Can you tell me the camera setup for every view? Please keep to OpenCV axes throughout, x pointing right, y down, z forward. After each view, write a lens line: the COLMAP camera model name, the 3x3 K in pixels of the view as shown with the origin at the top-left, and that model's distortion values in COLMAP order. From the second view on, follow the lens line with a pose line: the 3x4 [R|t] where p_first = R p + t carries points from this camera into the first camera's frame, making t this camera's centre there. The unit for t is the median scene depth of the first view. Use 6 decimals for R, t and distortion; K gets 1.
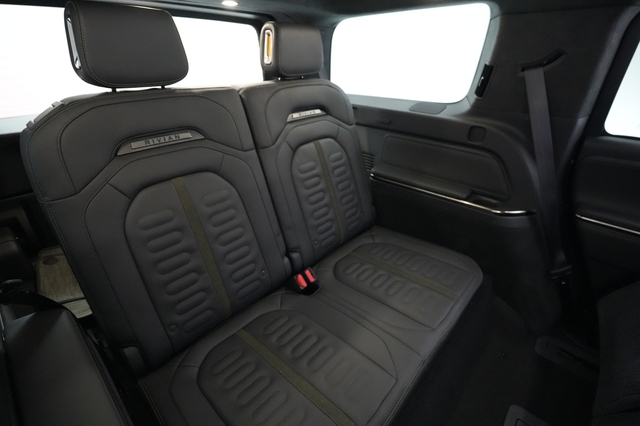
lens RADIAL K [[305.8, 0, 320.0], [0, 305.8, 213.0], [0, 0, 1]] dist [0.000322, -0.000162]
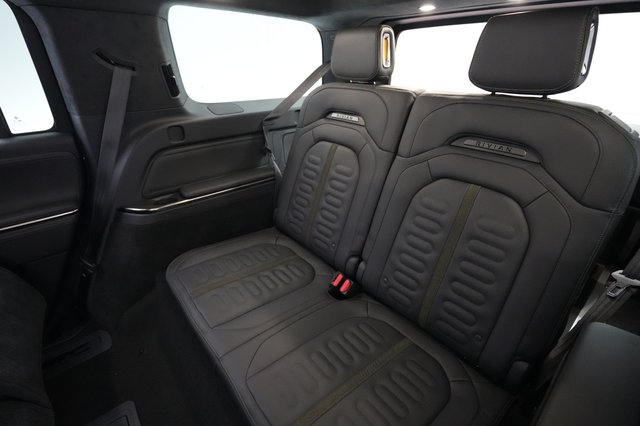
lens RADIAL K [[311.6, 0, 320.0], [0, 311.6, 213.0], [0, 0, 1]] dist [-0.000936, -0.000682]
pose [[-0.136020, 0.444923, -0.885179, 0.882077], [-0.468906, 0.758156, 0.453130, -0.446847], [0.872712, 0.476700, 0.105503, 0.852133]]
